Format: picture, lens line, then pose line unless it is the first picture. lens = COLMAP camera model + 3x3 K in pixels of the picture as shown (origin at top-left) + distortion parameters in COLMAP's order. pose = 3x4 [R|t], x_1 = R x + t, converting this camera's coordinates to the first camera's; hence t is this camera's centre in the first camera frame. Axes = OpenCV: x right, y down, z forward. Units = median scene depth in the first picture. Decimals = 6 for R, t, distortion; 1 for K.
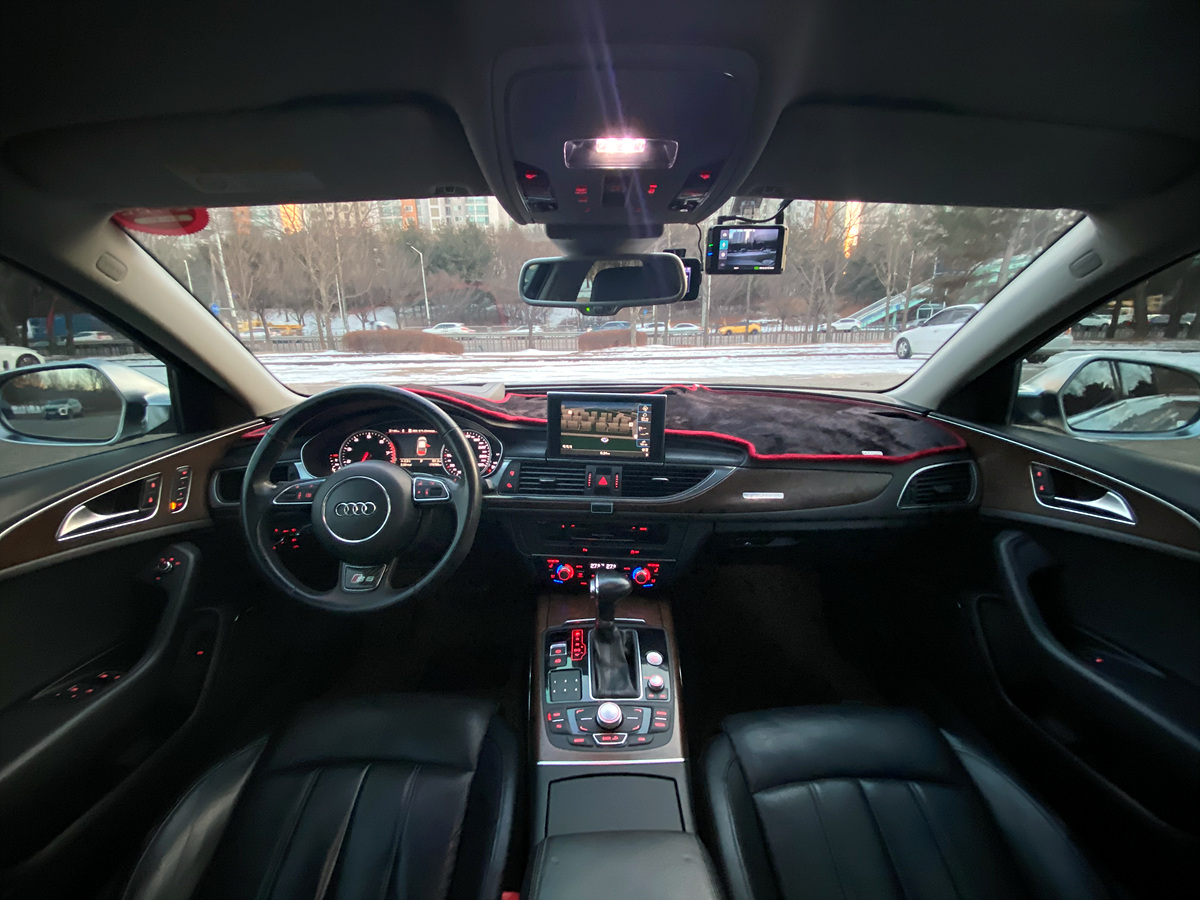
lens RADIAL K [[483.1, 0, 597.5], [0, 483.1, 453.5], [0, 0, 1]] dist [0.045937, -0.000869]
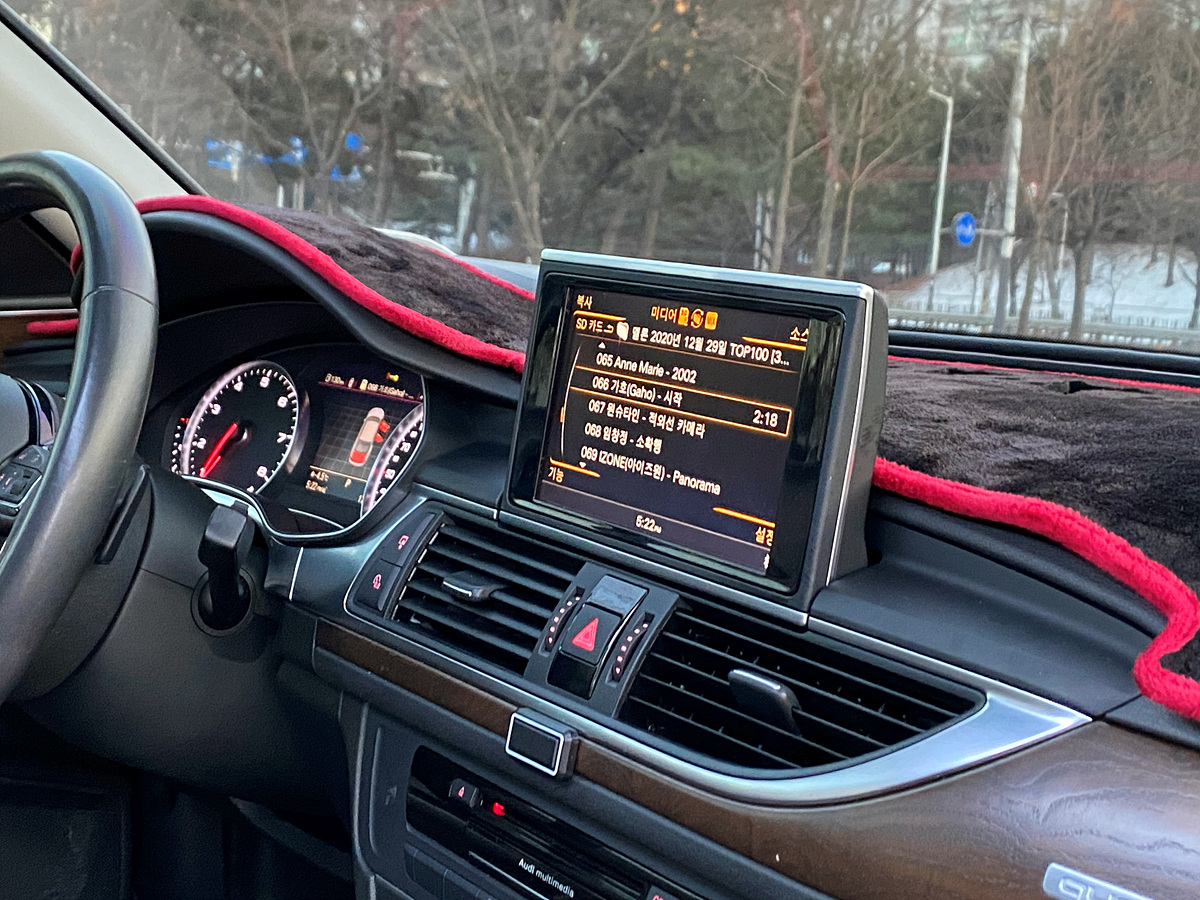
lens RADIAL K [[1813.6, 0, 598.4], [0, 1813.6, 448.8], [0, 0, 1]] dist [0.120859, 0.000000]
pose [[0.646171, 0.134875, -0.751181, 0.579071], [-0.272819, 0.960046, -0.062304, 0.022728], [0.712765, 0.245195, 0.657150, 0.377252]]
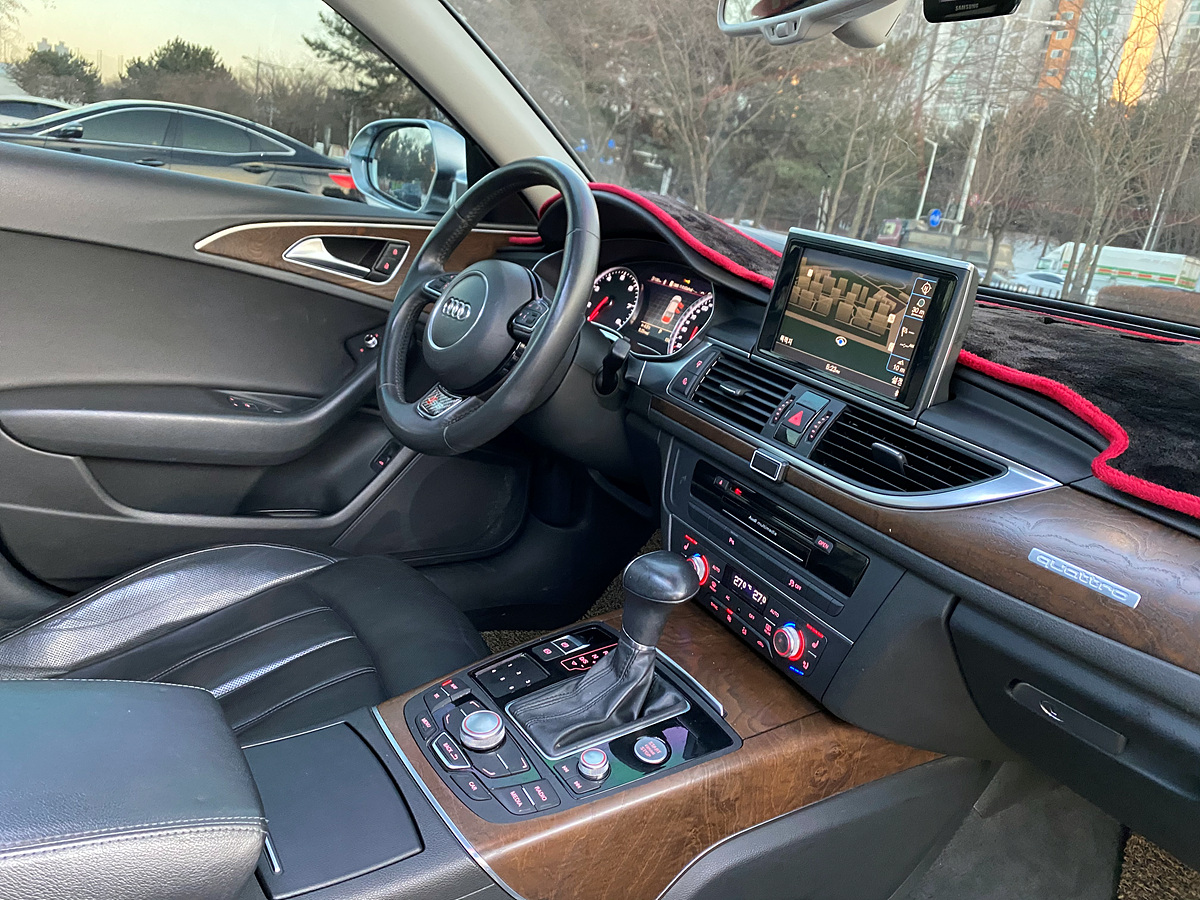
lens RADIAL K [[923.1, 0, 597.2], [0, 923.1, 447.3], [0, 0, 1]] dist [0.045972, -0.024546]
pose [[0.528265, 0.310916, -0.790106, 0.576520], [-0.371033, 0.921526, 0.114559, 0.047208], [0.763721, 0.232637, 0.602171, 0.270044]]
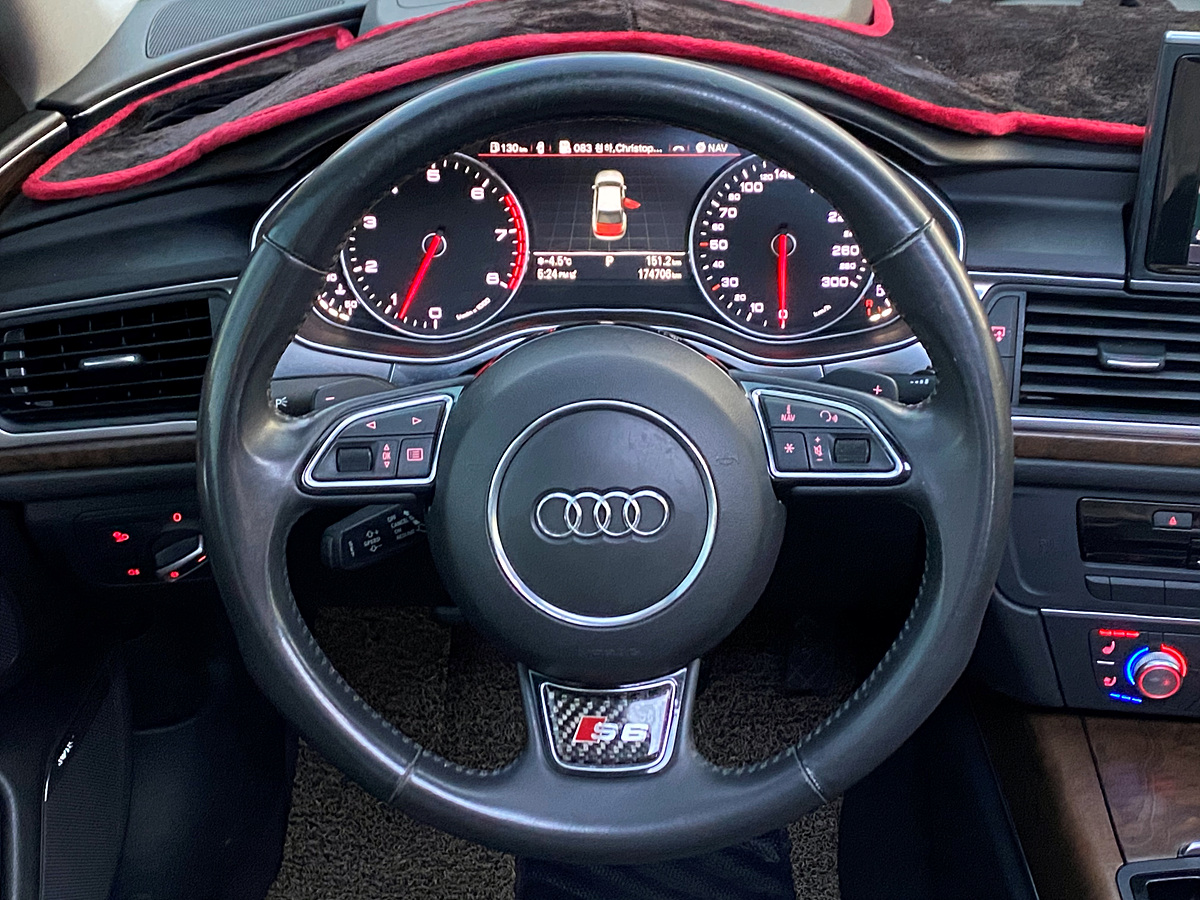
lens RADIAL K [[1813.6, 0, 614.2], [0, 1813.6, 442.7], [0, 0, 1]] dist [0.120859, 0.000000]
pose [[0.999505, 0.012042, -0.029076, -0.333784], [-0.004659, 0.970336, 0.241715, -0.135631], [0.031124, -0.241459, 0.969912, -0.024651]]
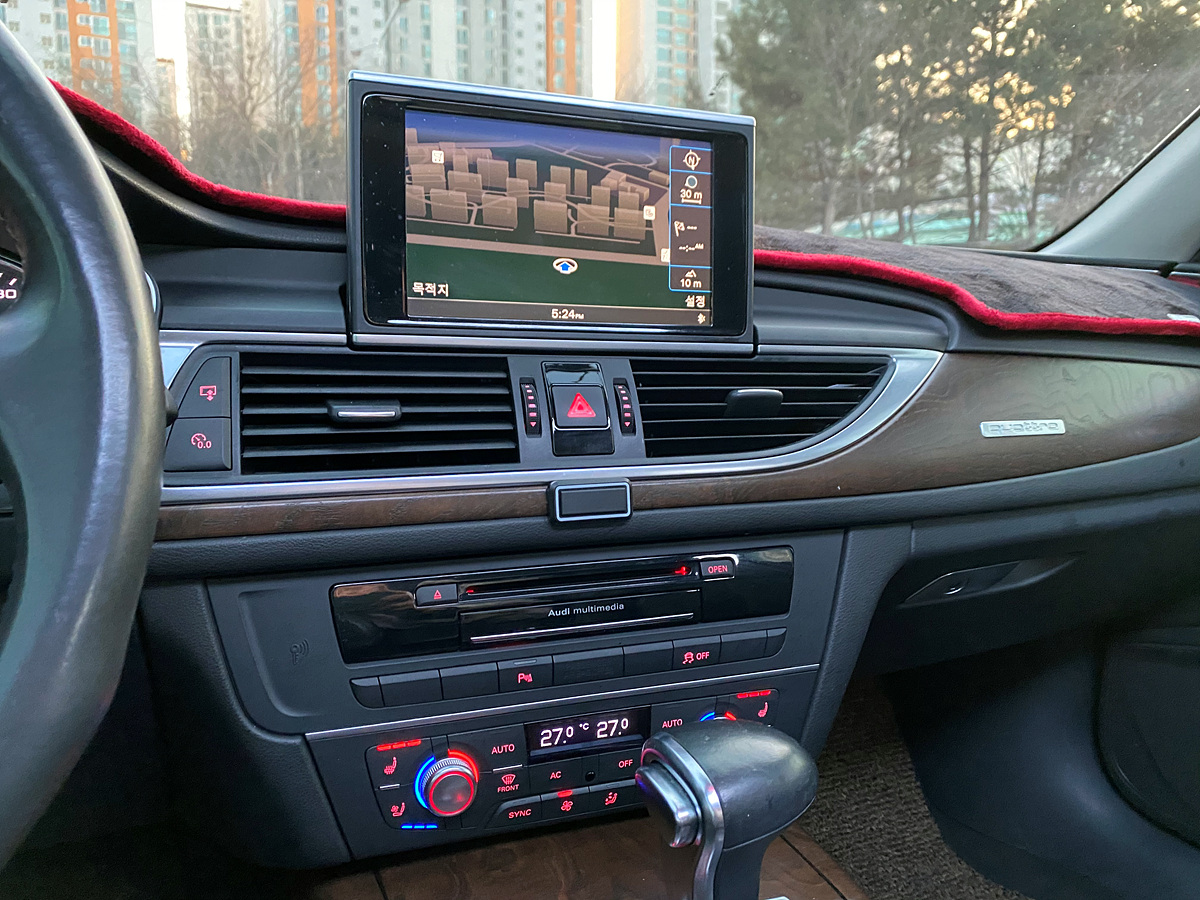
lens RADIAL K [[923.1, 0, 603.0], [0, 923.1, 448.0], [0, 0, 1]] dist [0.045972, -0.024546]
pose [[0.903896, -0.042805, 0.425606, -0.180163], [0.097557, 0.989387, -0.107684, 0.124010], [-0.416479, 0.138856, 0.898479, 0.474139]]
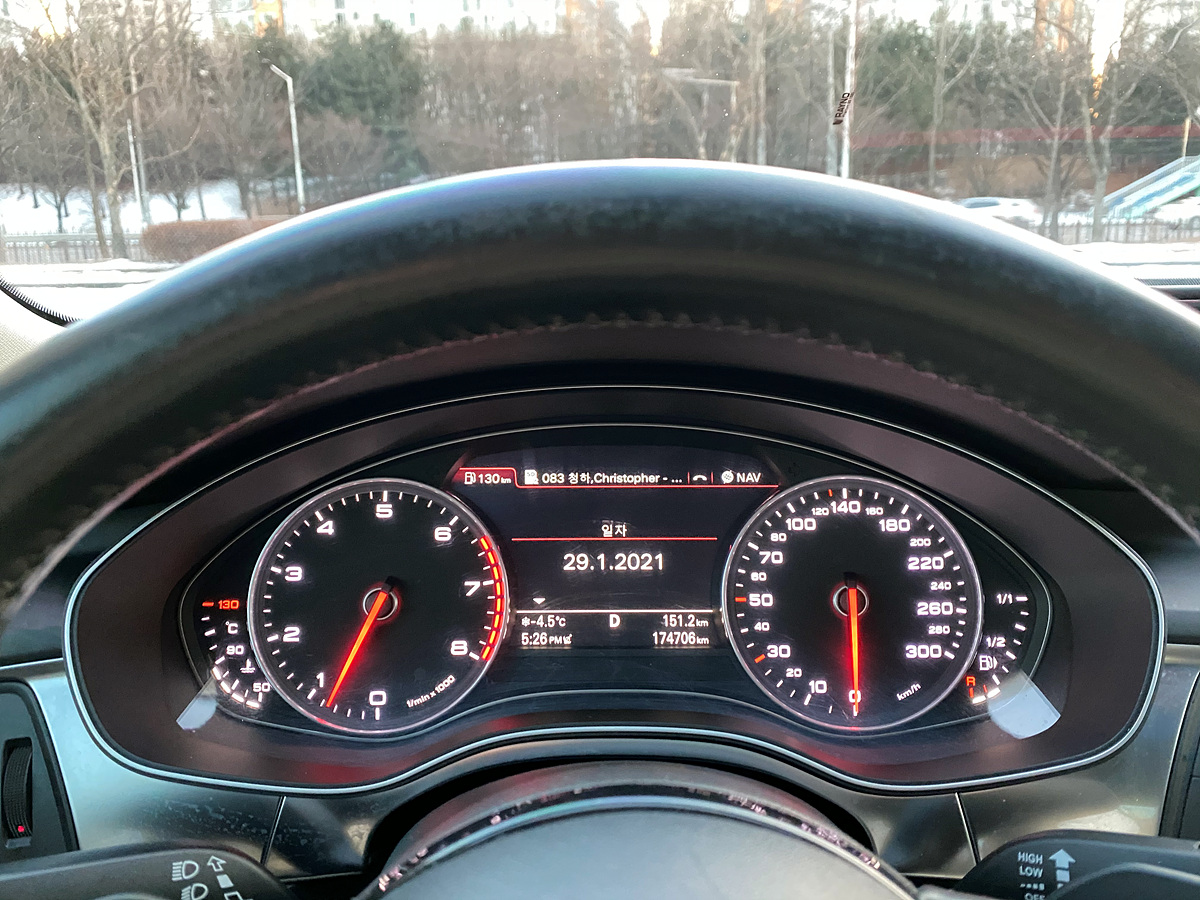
lens RADIAL K [[923.1, 0, 606.6], [0, 923.1, 440.4], [0, 0, 1]] dist [0.045972, -0.024546]
pose [[0.999923, 0.001293, -0.012304, -0.367076], [-0.001538, 0.999800, -0.019928, -0.056307], [0.012276, 0.019946, 0.999726, 0.603472]]
